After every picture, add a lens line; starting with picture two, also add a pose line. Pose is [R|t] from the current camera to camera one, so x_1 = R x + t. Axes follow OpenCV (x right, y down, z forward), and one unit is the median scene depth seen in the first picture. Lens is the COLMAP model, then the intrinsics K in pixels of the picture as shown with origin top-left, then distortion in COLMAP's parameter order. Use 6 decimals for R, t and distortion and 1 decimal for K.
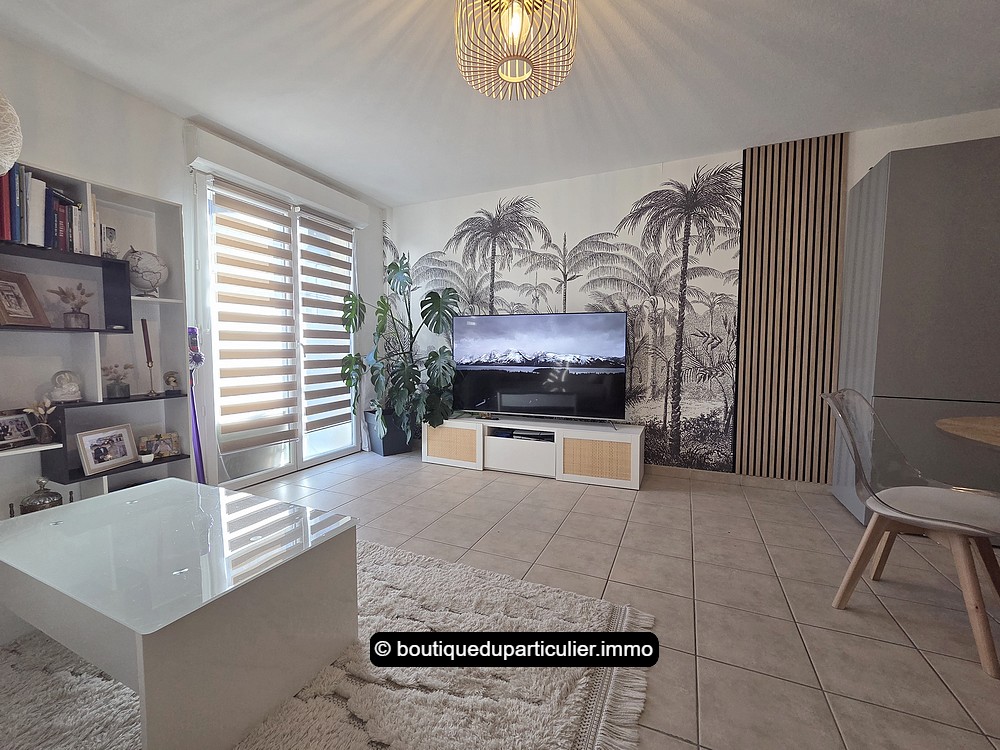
lens RADIAL K [[414.4, 0, 500.0], [0, 414.4, 375.0], [0, 0, 1]] dist [-0.000418, -0.000002]
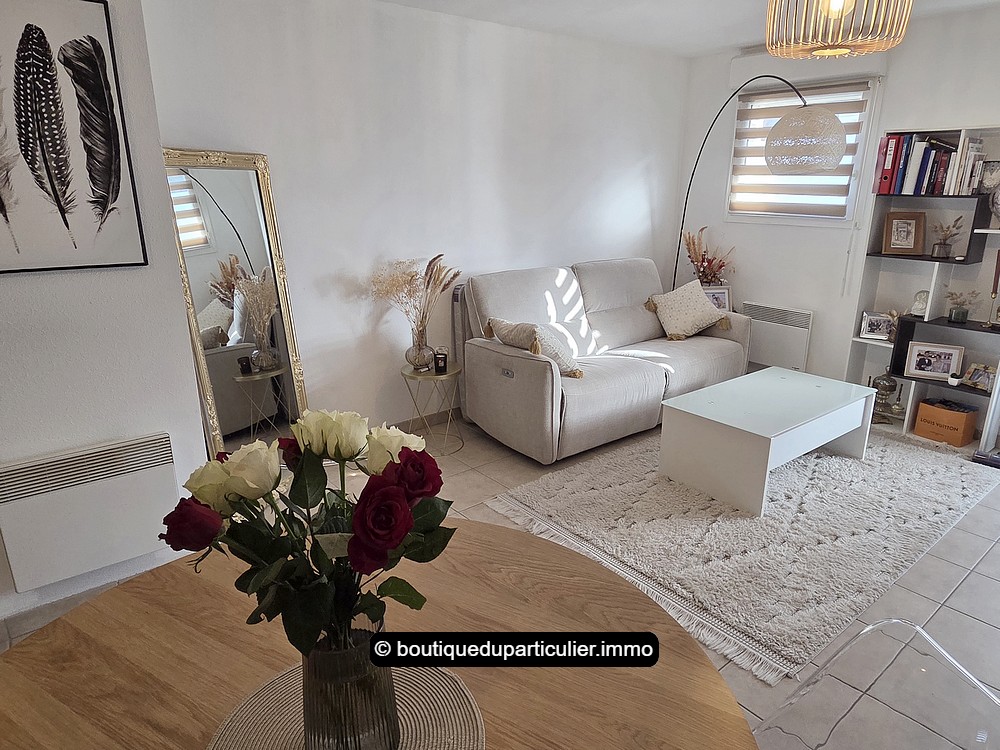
lens RADIAL K [[638.2, 0, 500.0], [0, 638.2, 375.0], [0, 0, 1]] dist [-0.009356, -0.001408]
pose [[-0.452610, 0.258789, -0.853331, 0.316685], [-0.055078, 0.947021, 0.316415, -0.079254], [0.890006, 0.190212, -0.414377, 0.185337]]
